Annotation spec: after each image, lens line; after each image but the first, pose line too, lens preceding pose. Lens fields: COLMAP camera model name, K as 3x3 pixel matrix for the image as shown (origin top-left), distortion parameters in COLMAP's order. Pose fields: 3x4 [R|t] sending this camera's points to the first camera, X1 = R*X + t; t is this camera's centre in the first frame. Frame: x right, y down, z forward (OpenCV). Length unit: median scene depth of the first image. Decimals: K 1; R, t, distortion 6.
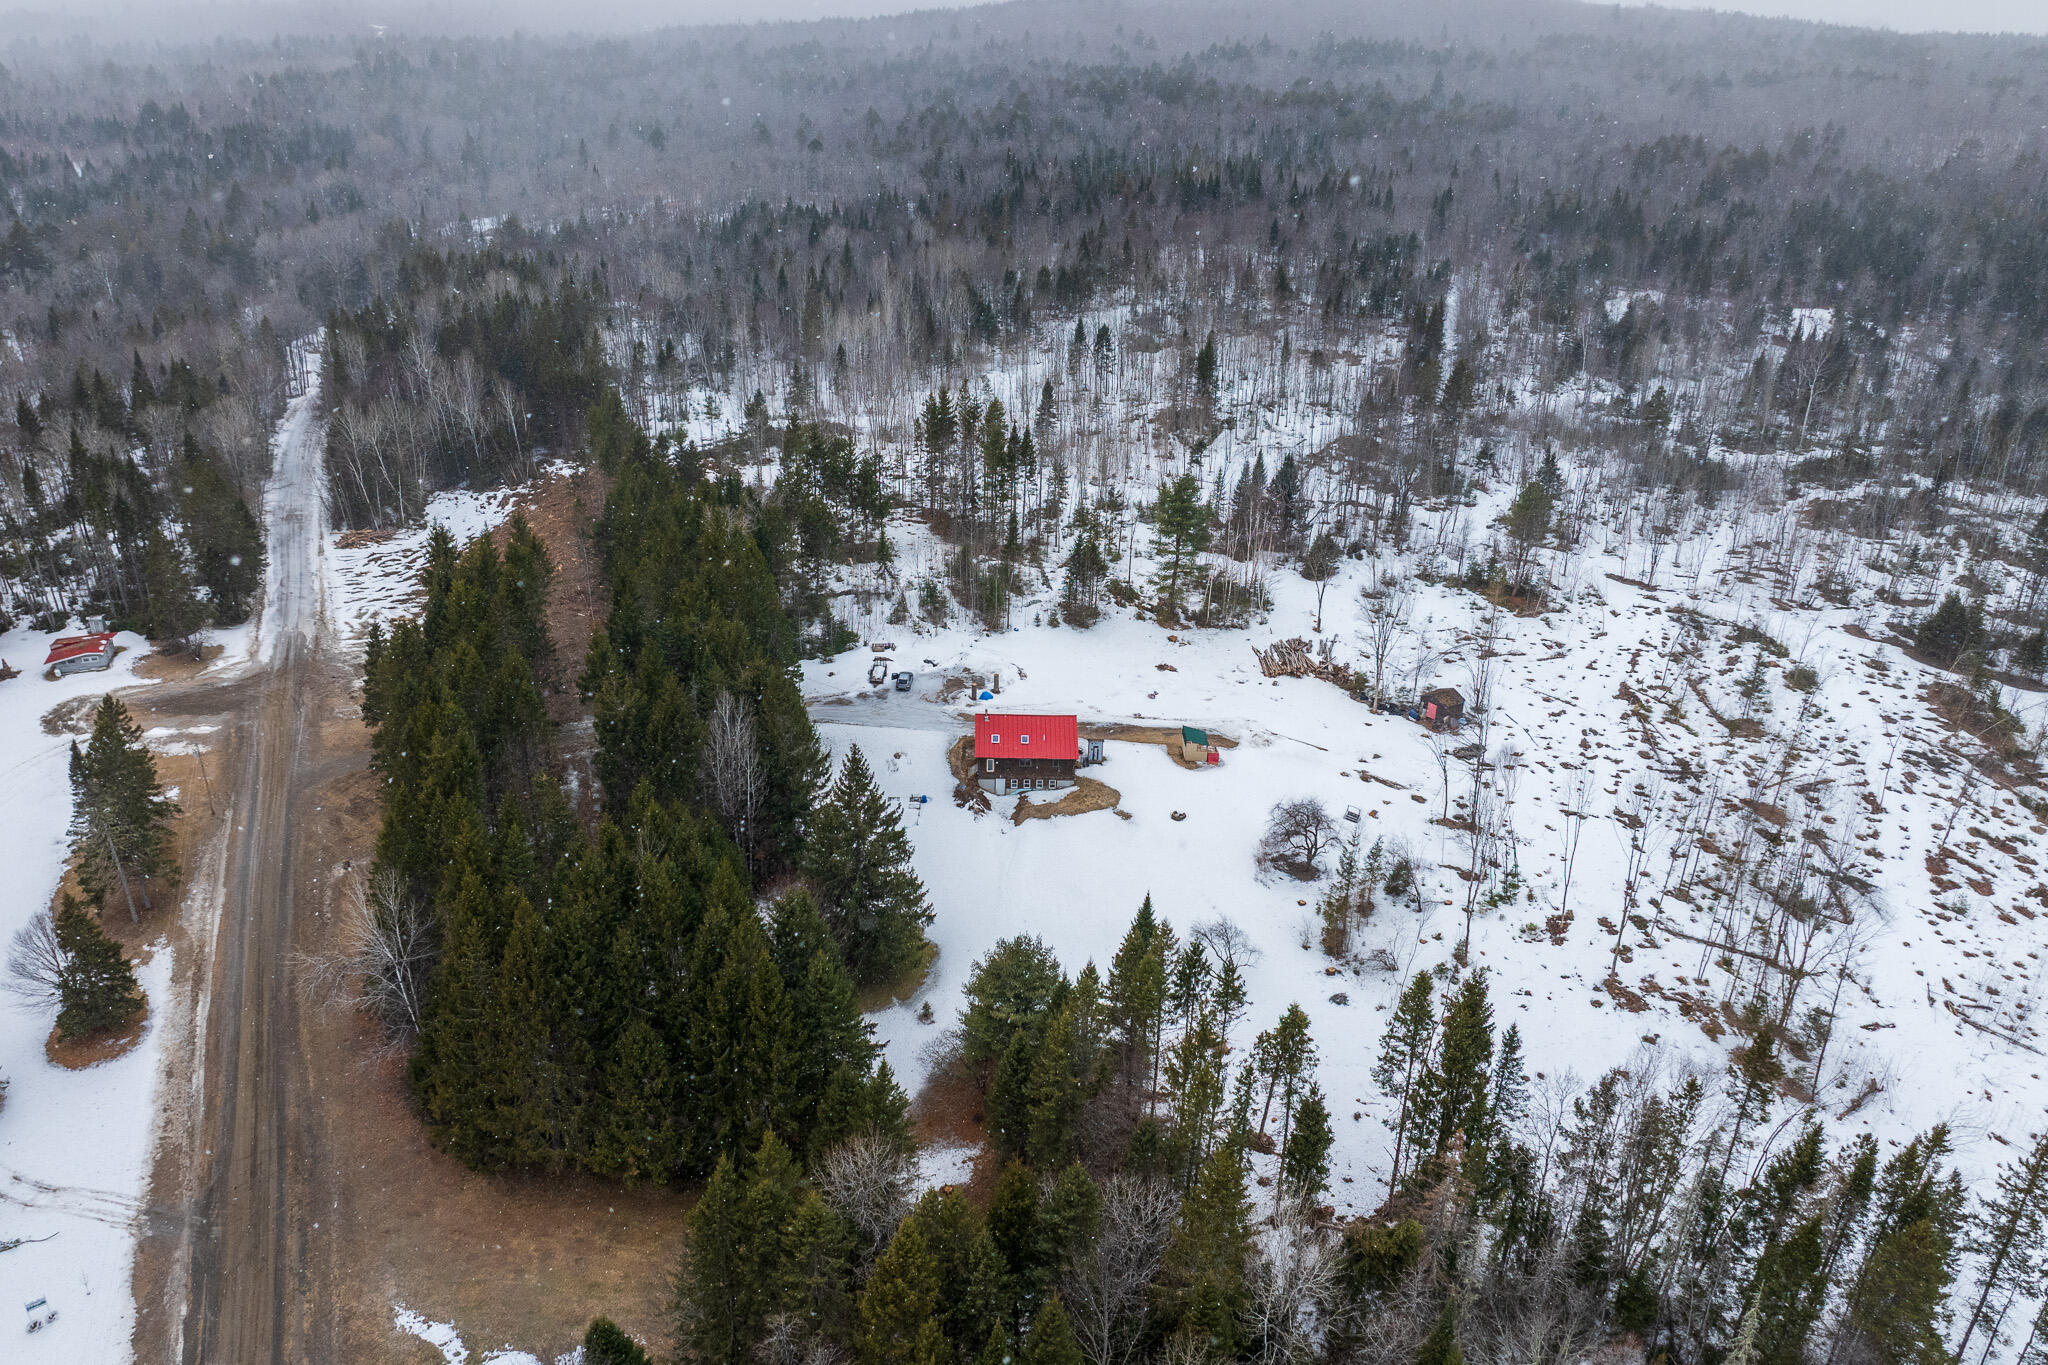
lens RADIAL K [[1485.6, 0, 1024.0], [0, 1485.6, 682.5], [0, 0, 1]] dist [-0.038186, -0.004727]
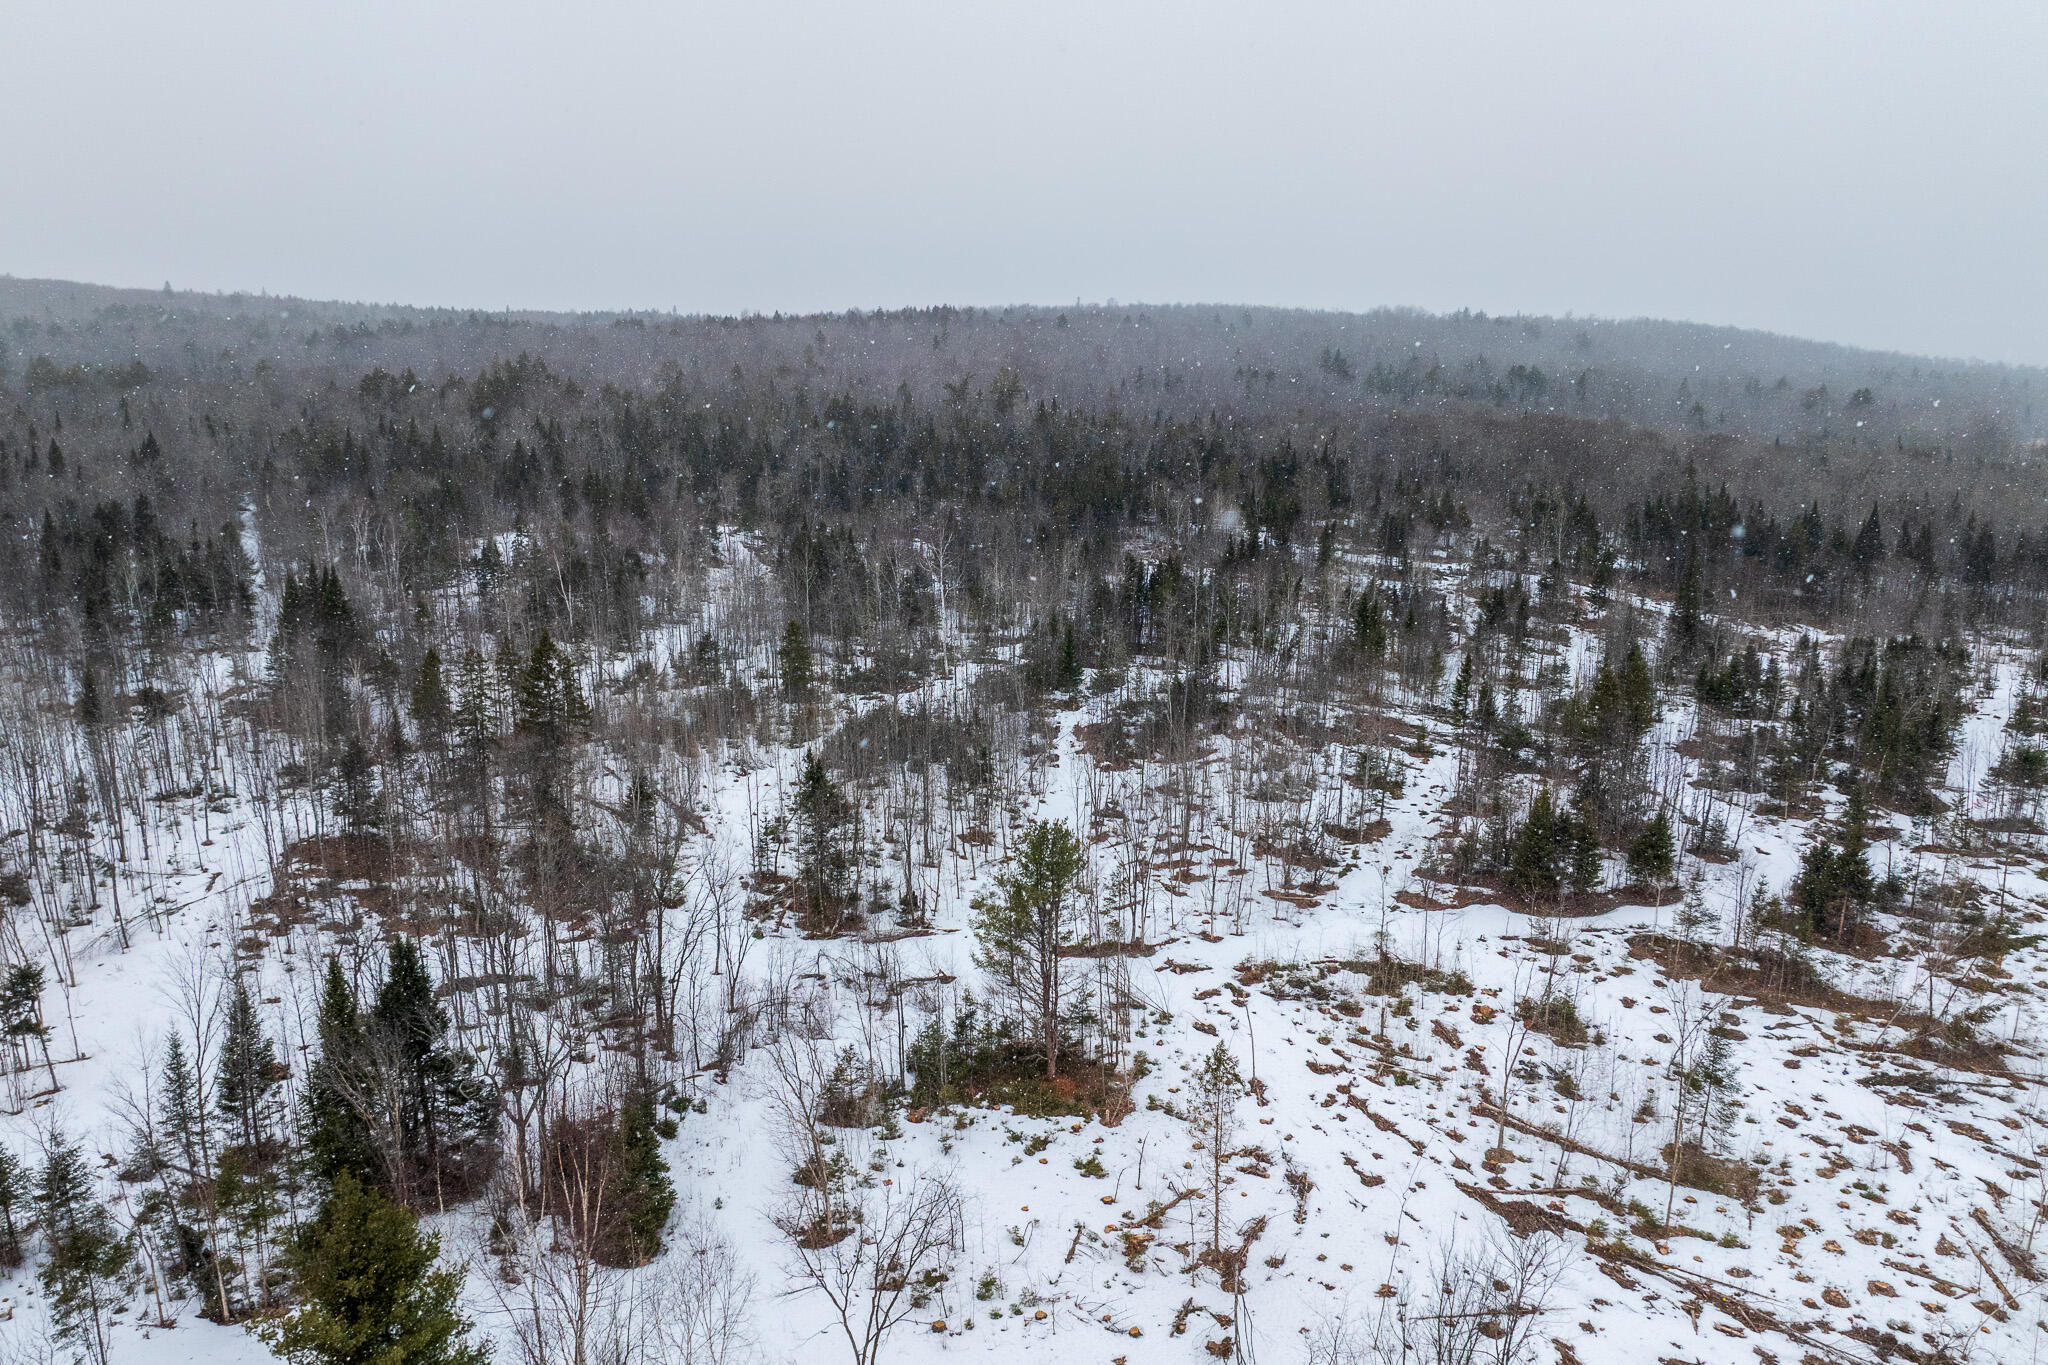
lens RADIAL K [[1440.9, 0, 1024.0], [0, 1440.9, 682.5], [0, 0, 1]] dist [-0.063375, 0.032914]
pose [[0.600331, -0.204223, 0.773237, 0.020865], [0.349007, 0.936825, -0.023536, -0.215825], [-0.719581, 0.283994, 0.633680, 0.920563]]
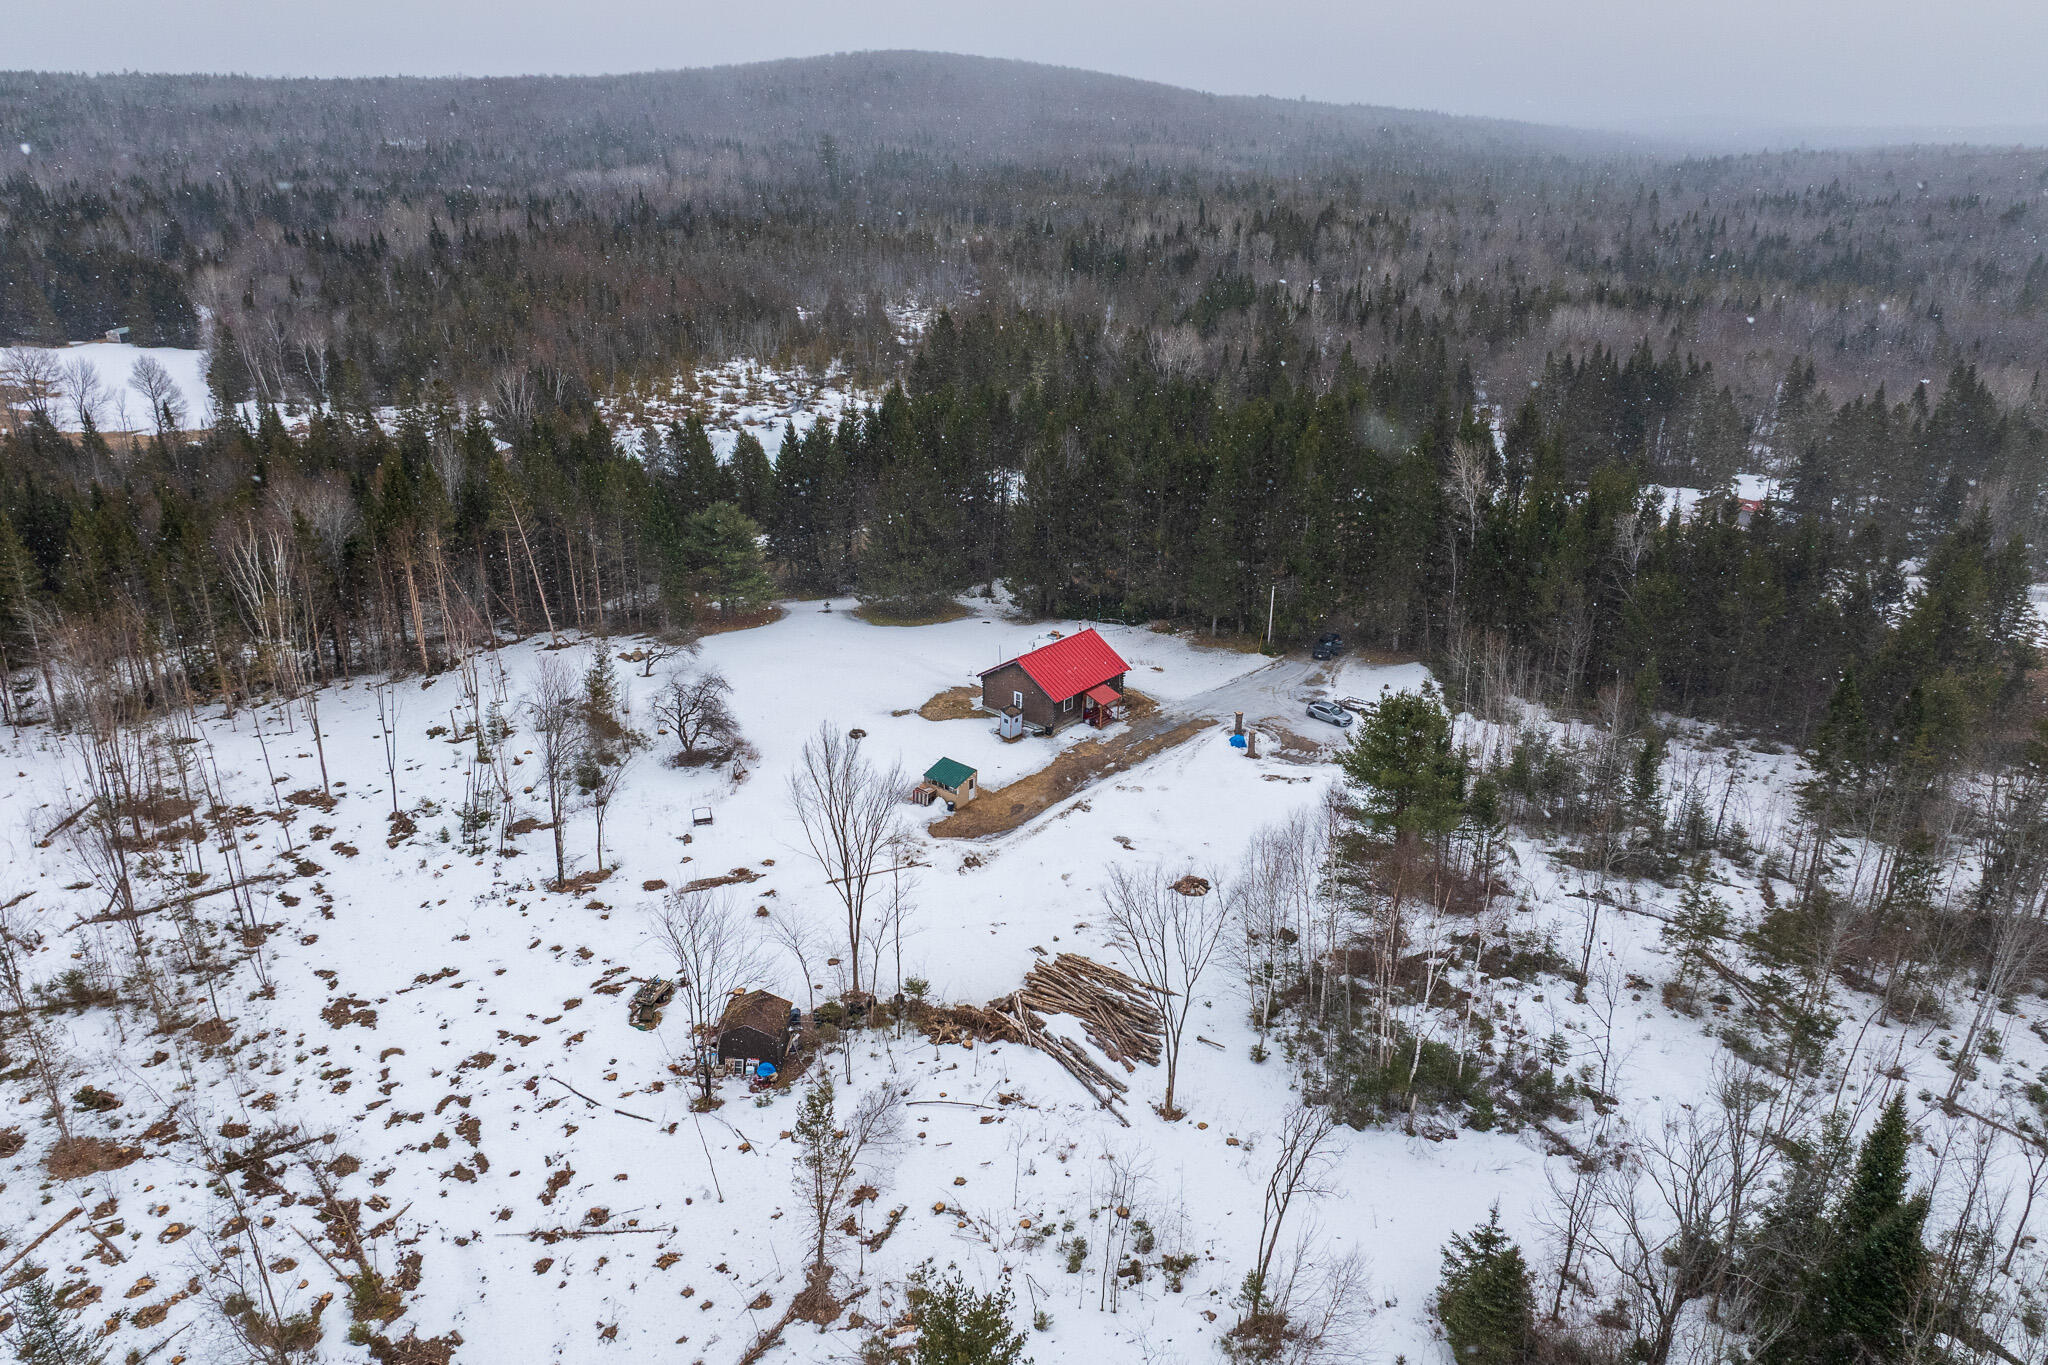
lens RADIAL K [[1443.0, 0, 1015.6], [0, 1443.0, 676.0], [0, 0, 1]] dist [-0.036751, -0.008575]
pose [[-0.655744, 0.258150, -0.709478, 0.605332], [-0.338122, 0.739799, 0.581697, -0.436584], [0.675036, 0.621334, -0.397832, 1.321572]]
